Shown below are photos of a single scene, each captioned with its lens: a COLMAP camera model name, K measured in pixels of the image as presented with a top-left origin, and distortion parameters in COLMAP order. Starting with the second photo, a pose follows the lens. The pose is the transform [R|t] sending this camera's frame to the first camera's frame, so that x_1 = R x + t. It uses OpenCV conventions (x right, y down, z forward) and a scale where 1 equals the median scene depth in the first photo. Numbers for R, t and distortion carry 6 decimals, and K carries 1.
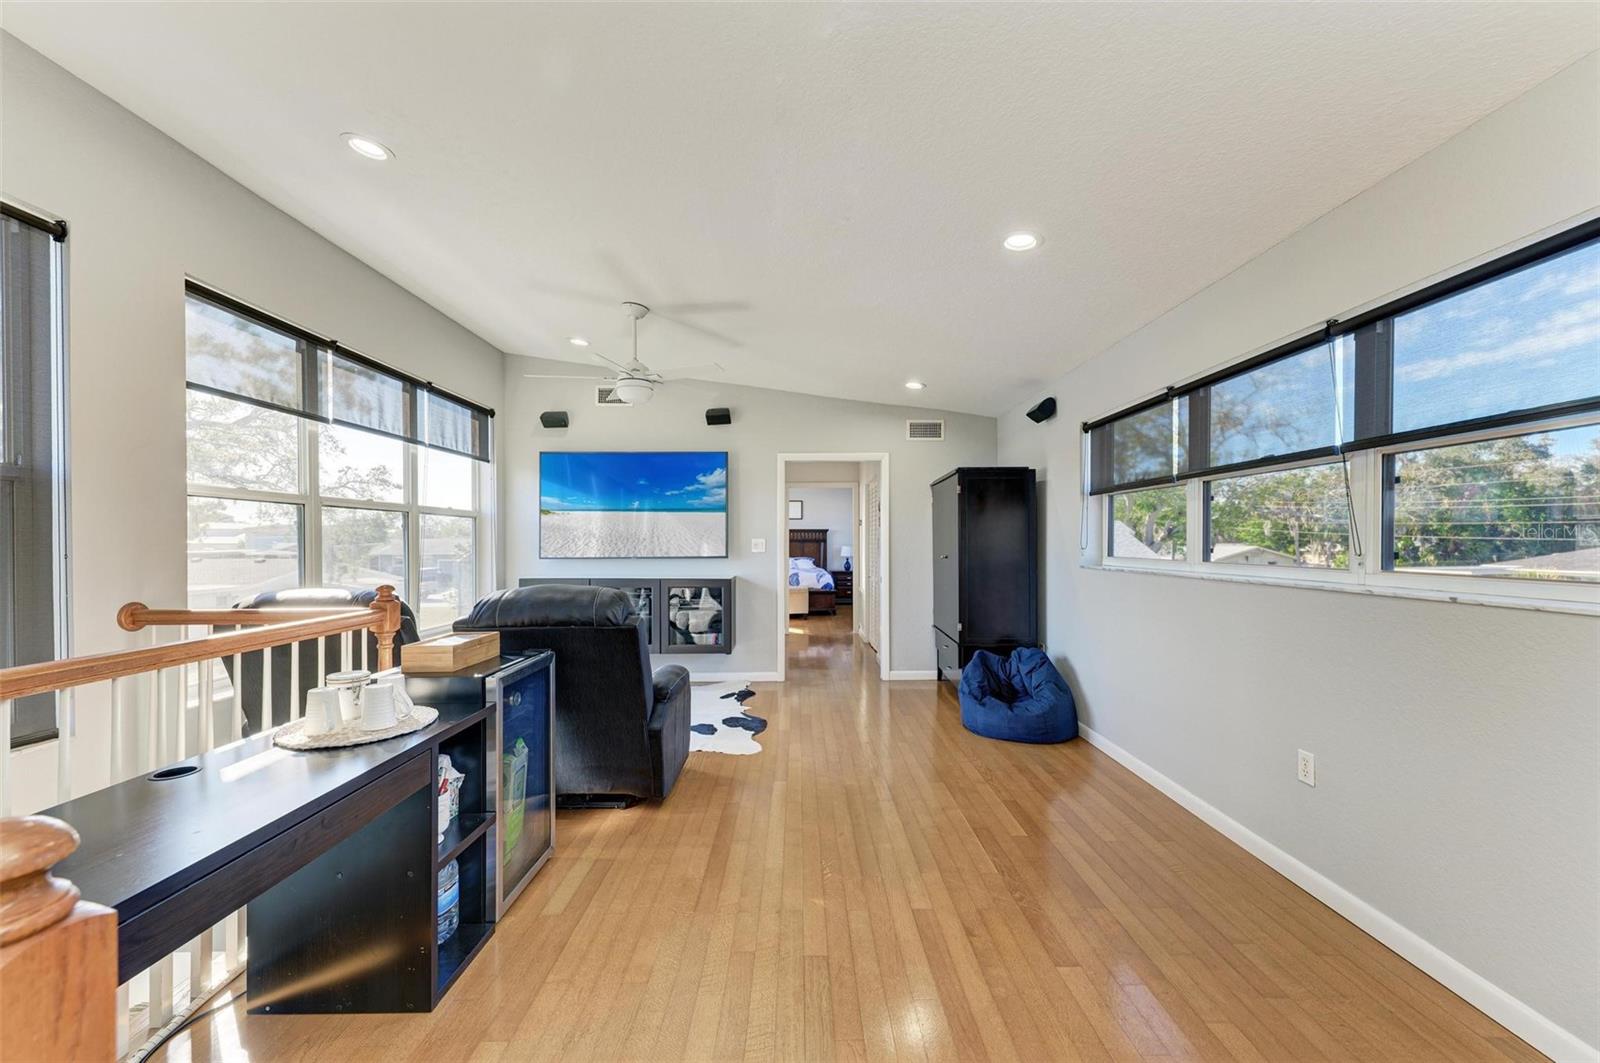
lens RADIAL K [[617.8, 0, 808.0], [0, 617.8, 541.3], [0, 0, 1]] dist [0.000567, -0.000126]
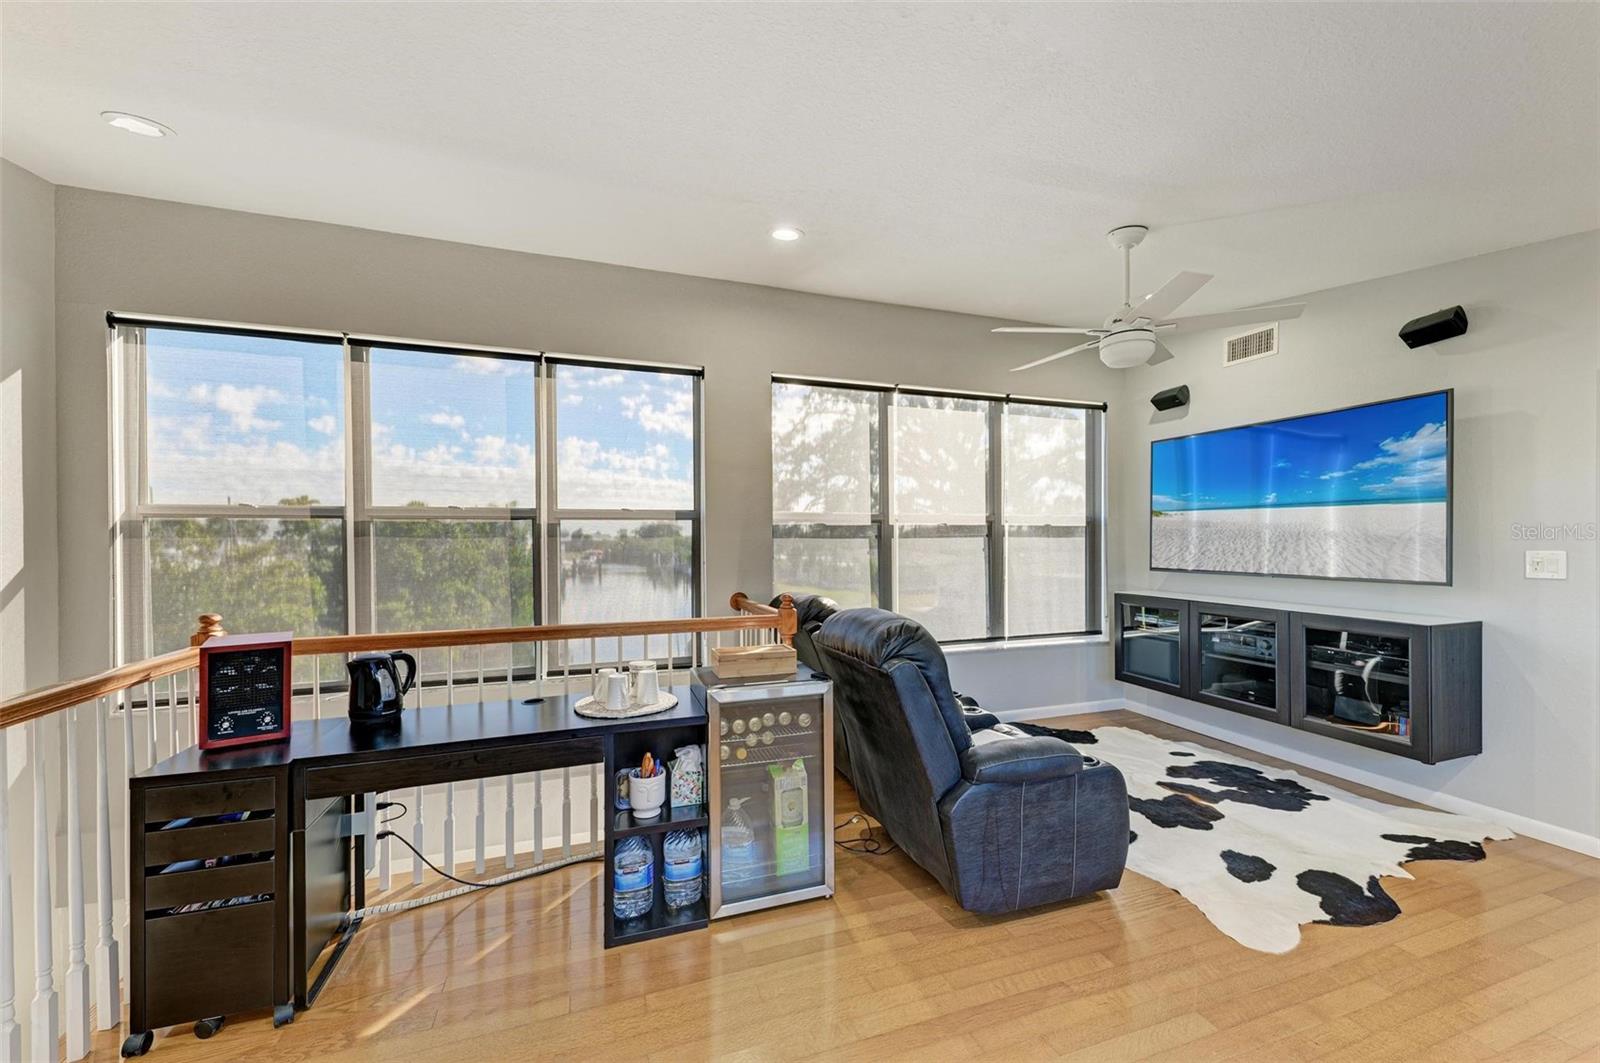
lens RADIAL K [[617.8, 0, 799.4], [0, 617.8, 535.1], [0, 0, 1]] dist [0.000567, -0.000126]
pose [[0.313527, -0.004589, -0.949568, 0.204785], [0.004557, 0.999984, -0.003328, -0.018310], [0.949568, -0.003284, 0.313543, 0.288666]]
